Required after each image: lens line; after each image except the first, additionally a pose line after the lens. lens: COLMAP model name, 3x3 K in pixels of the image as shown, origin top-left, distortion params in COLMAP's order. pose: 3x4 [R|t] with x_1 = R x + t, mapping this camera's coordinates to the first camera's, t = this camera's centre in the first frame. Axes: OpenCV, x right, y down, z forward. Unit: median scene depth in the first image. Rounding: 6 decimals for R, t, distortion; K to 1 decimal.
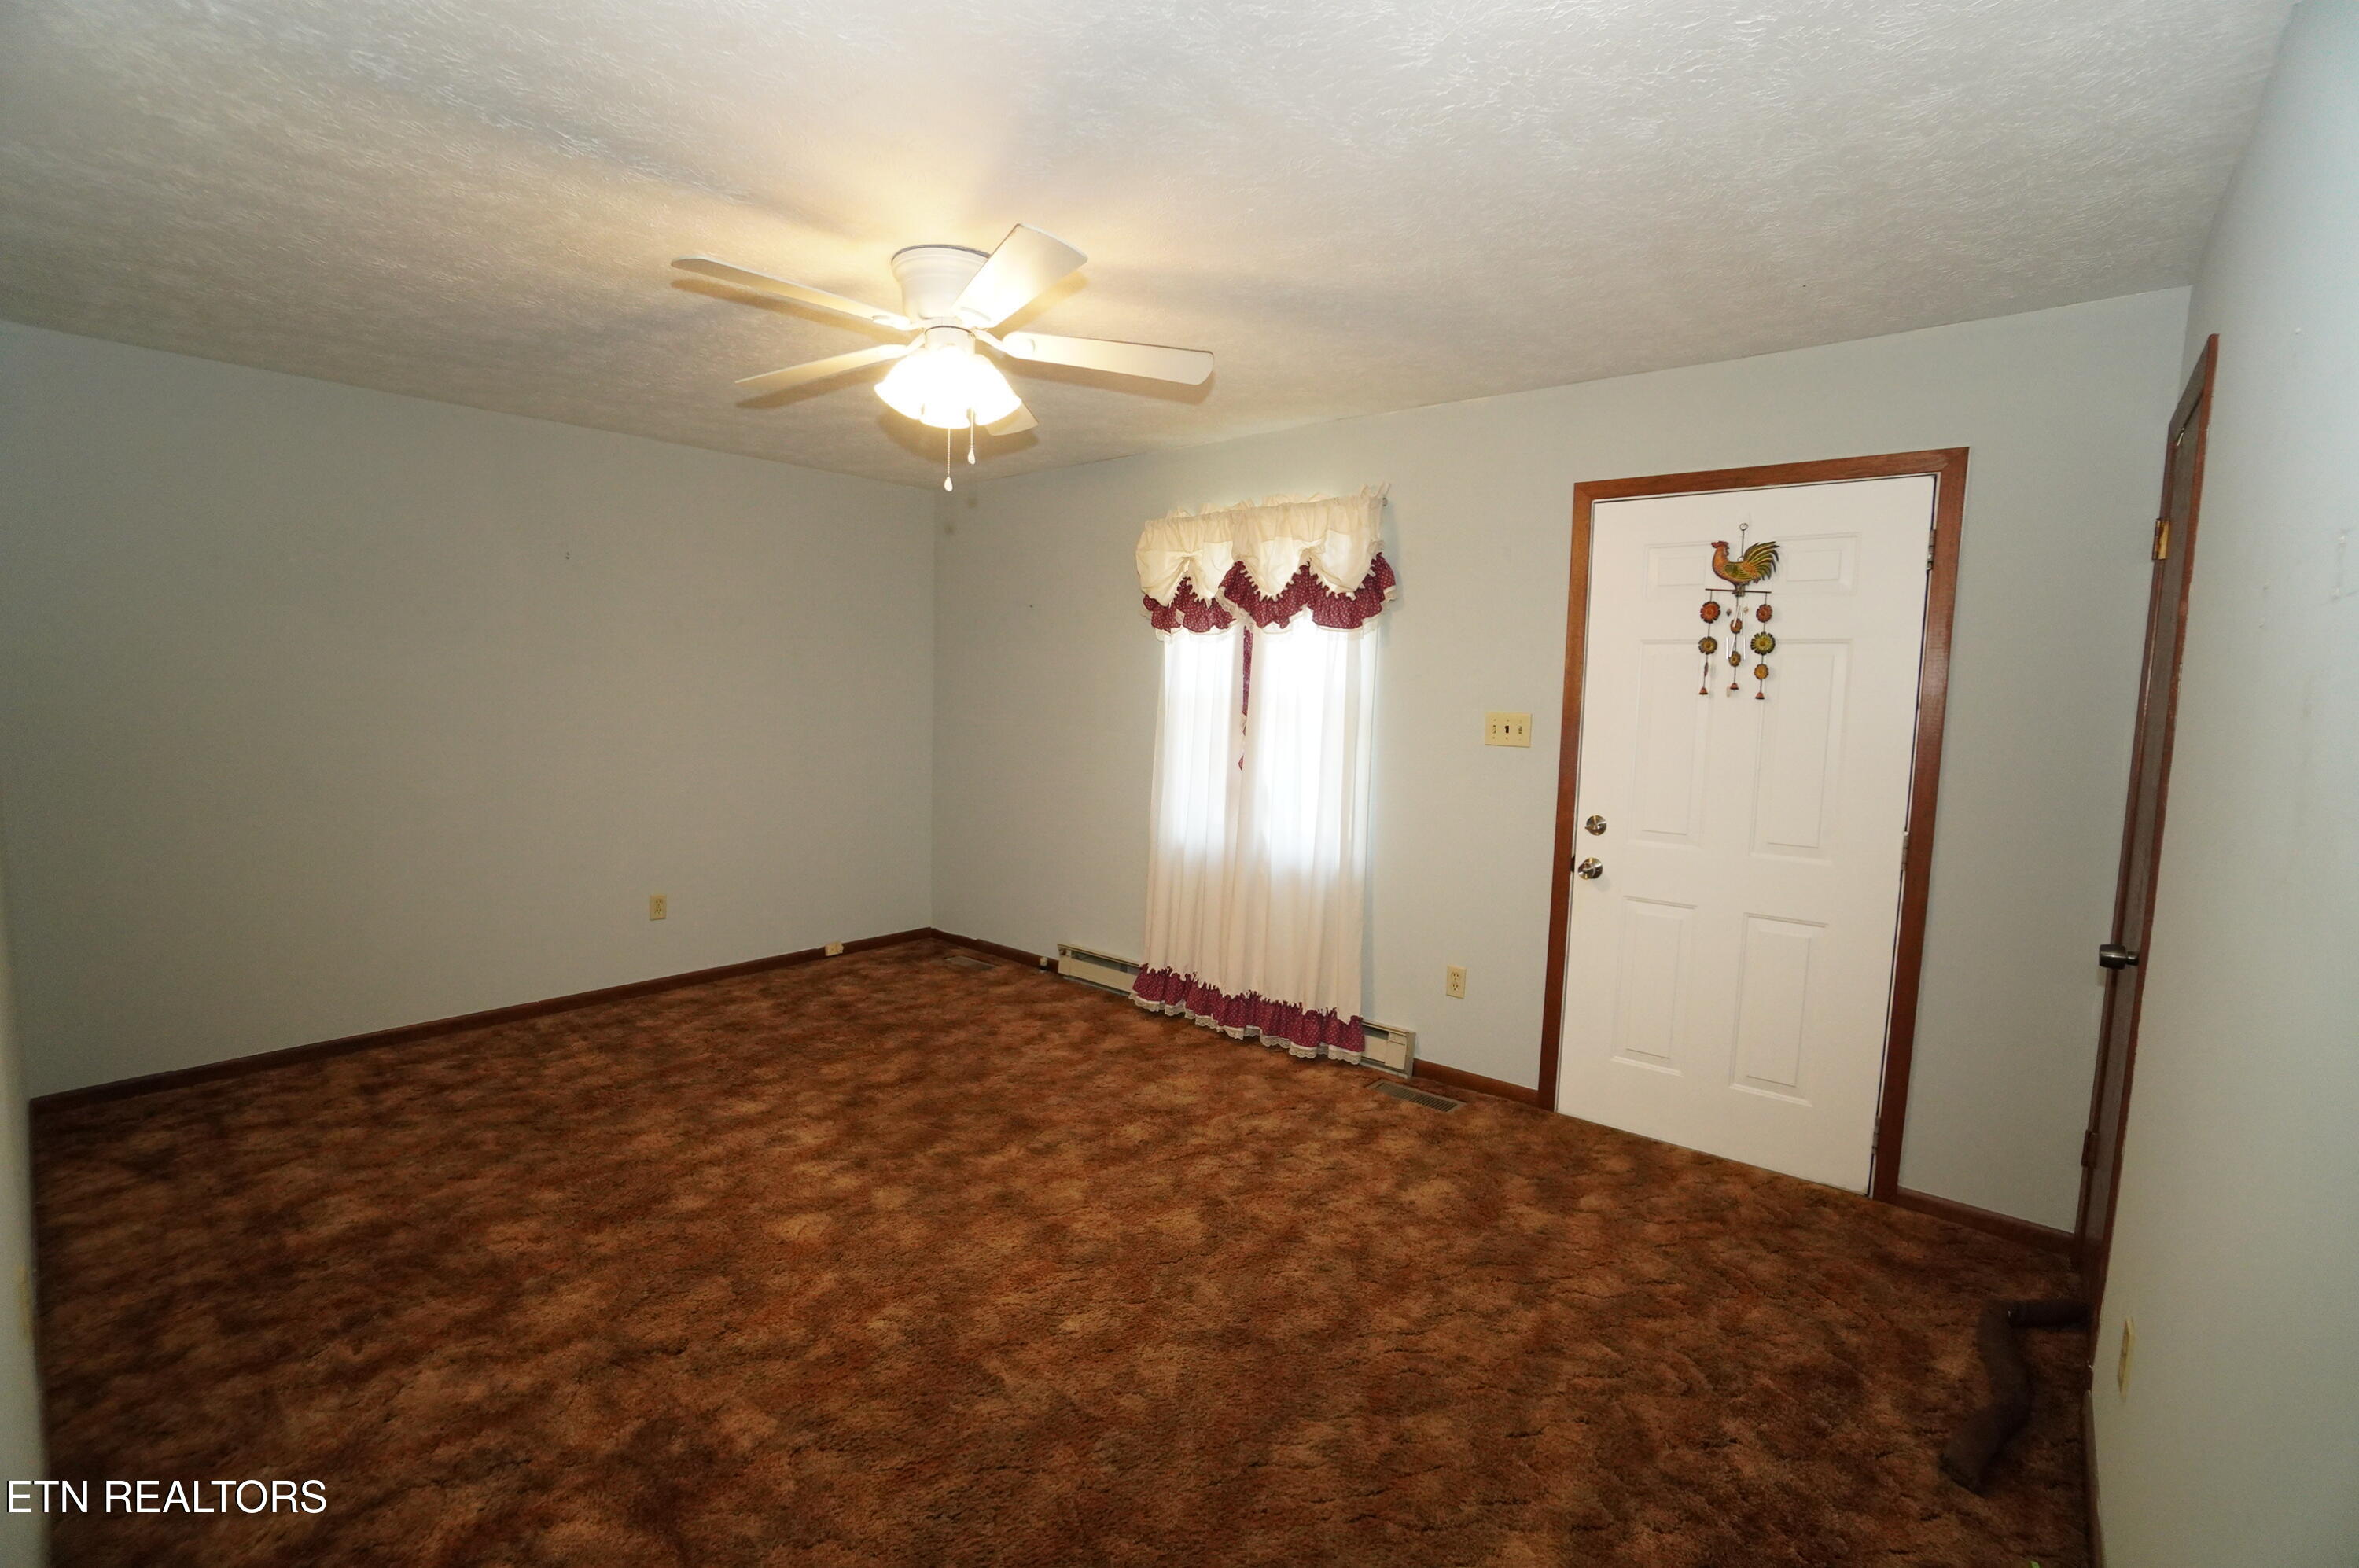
lens RADIAL K [[1009.9, 0, 1186.2], [0, 1009.9, 788.3], [0, 0, 1]] dist [-0.031348, 0.007543]
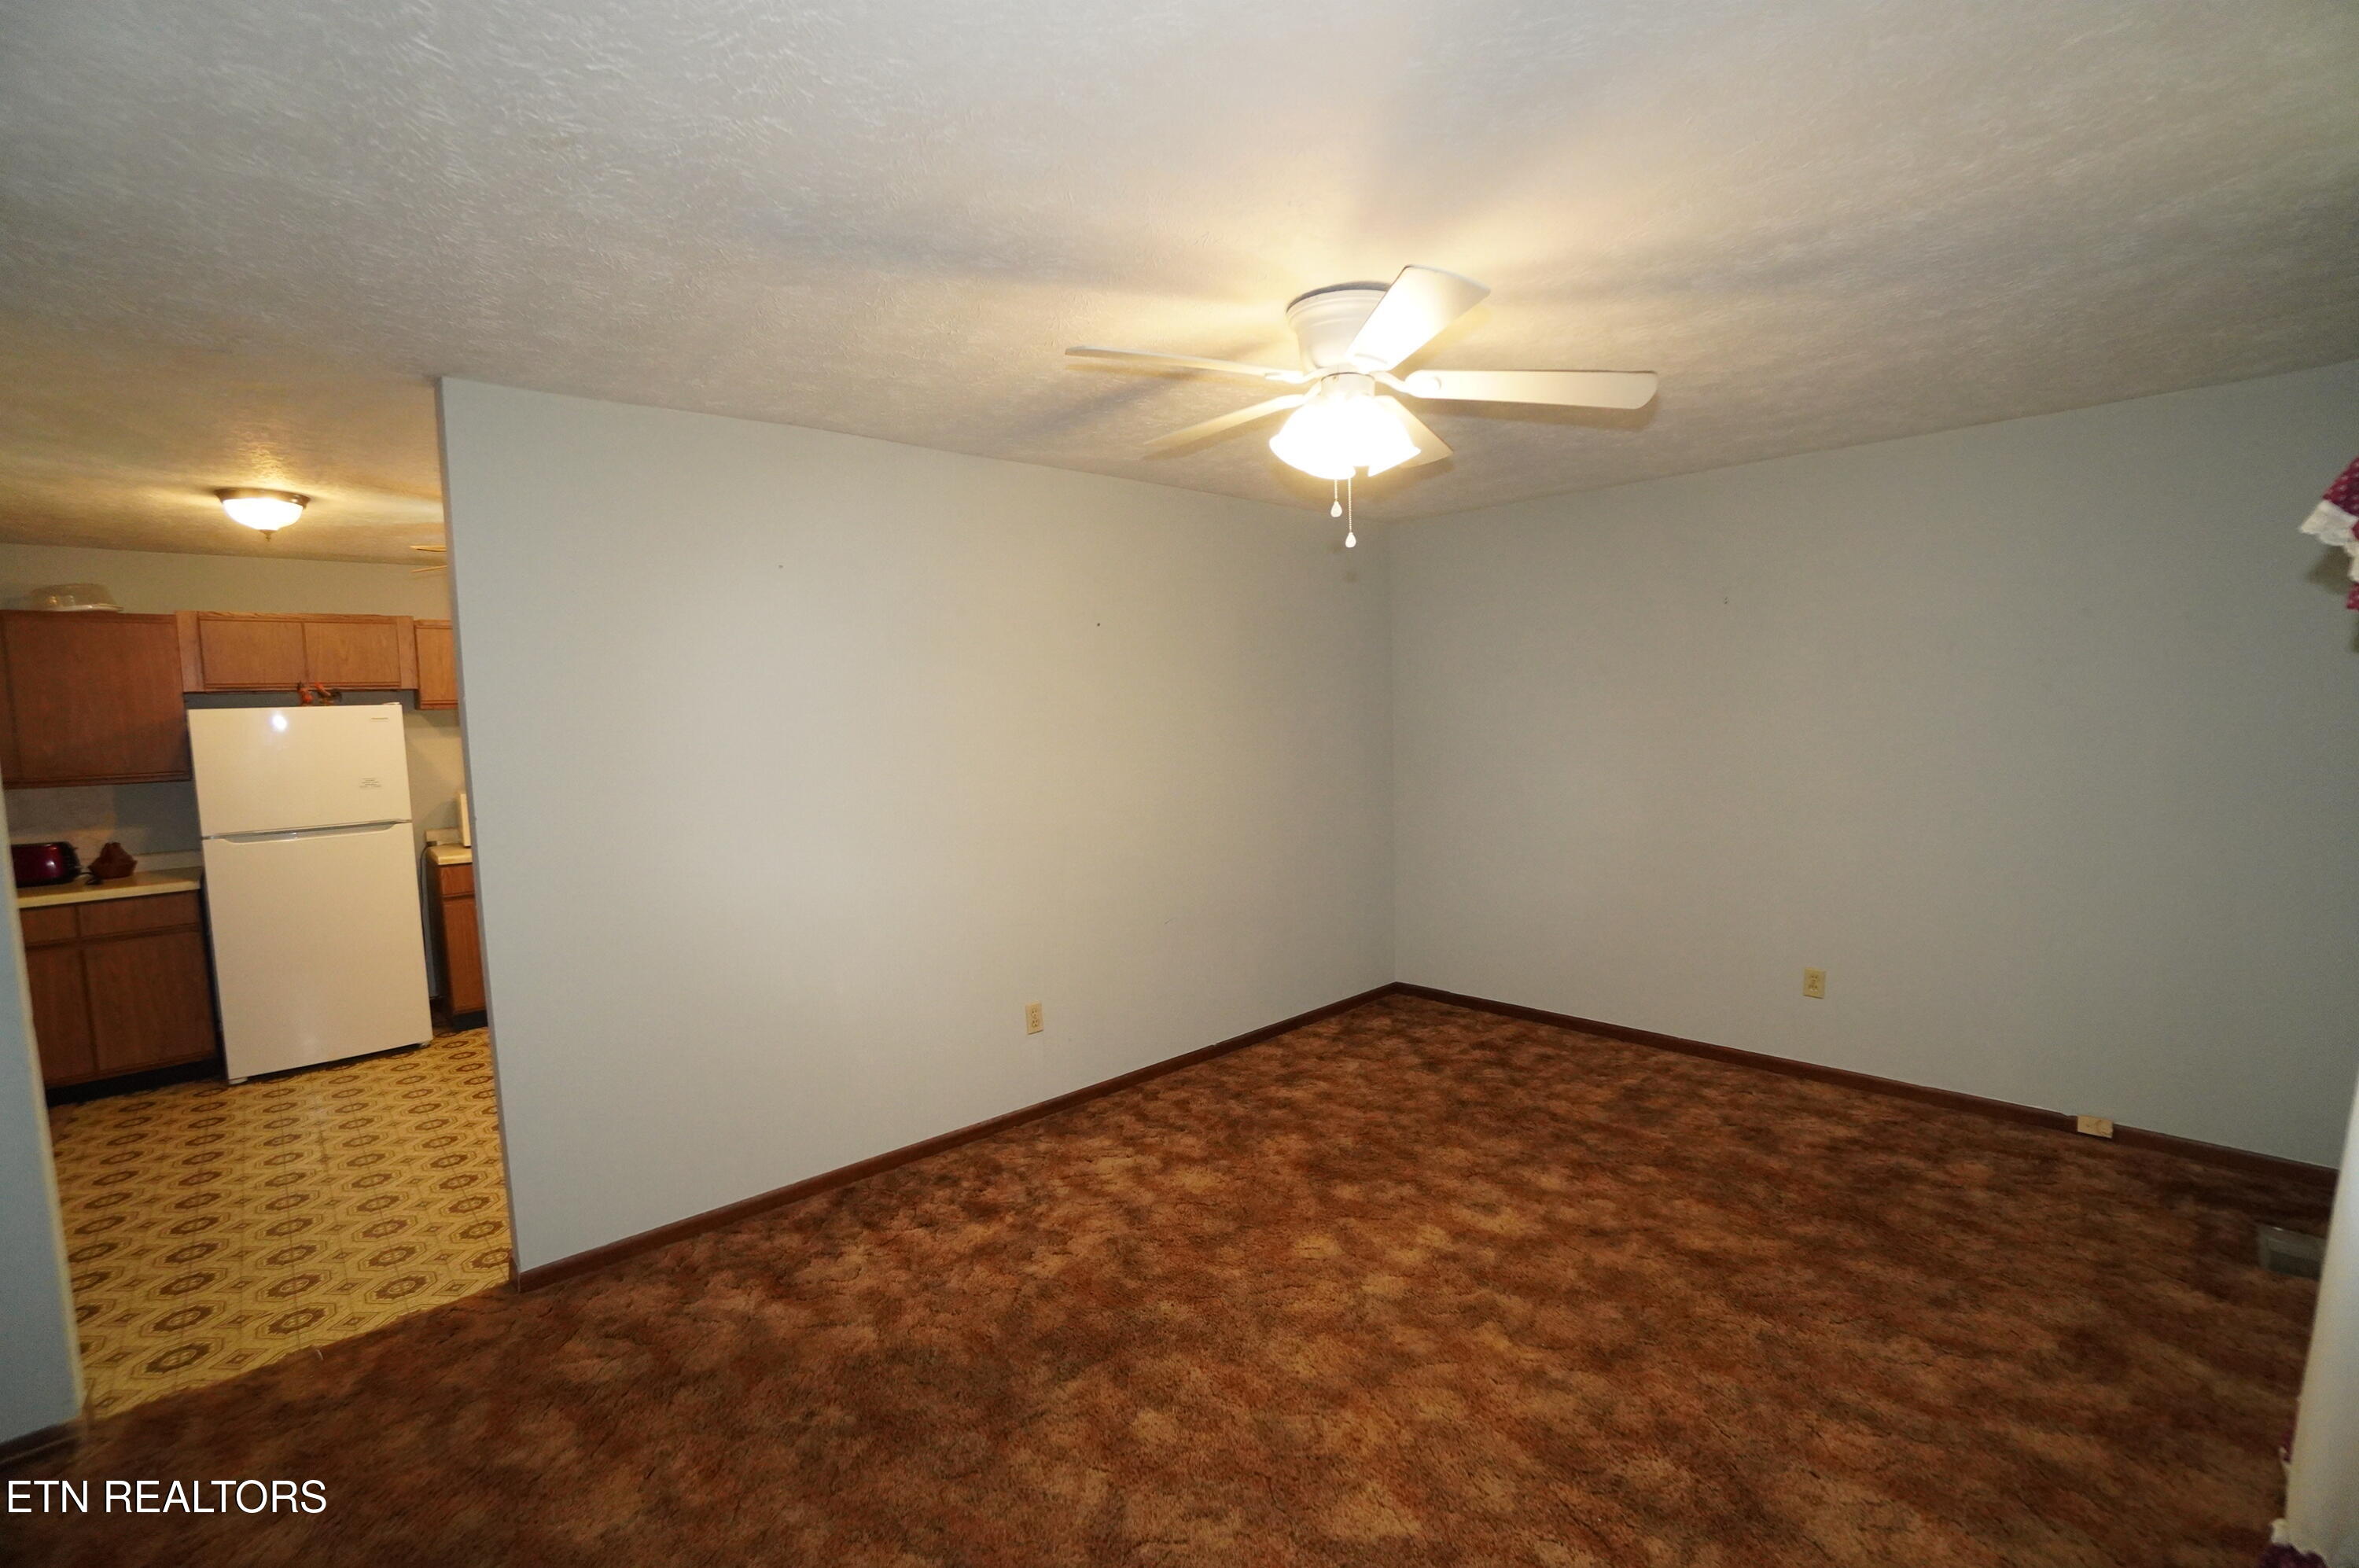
lens RADIAL K [[1009.9, 0, 1180.6], [0, 1009.9, 788.5], [0, 0, 1]] dist [-0.031348, 0.007543]
pose [[-0.083101, 0.058958, -0.994796, 0.555704], [-0.071886, 0.995293, 0.064993, -0.102174], [0.993945, 0.076913, -0.078472, 0.705968]]
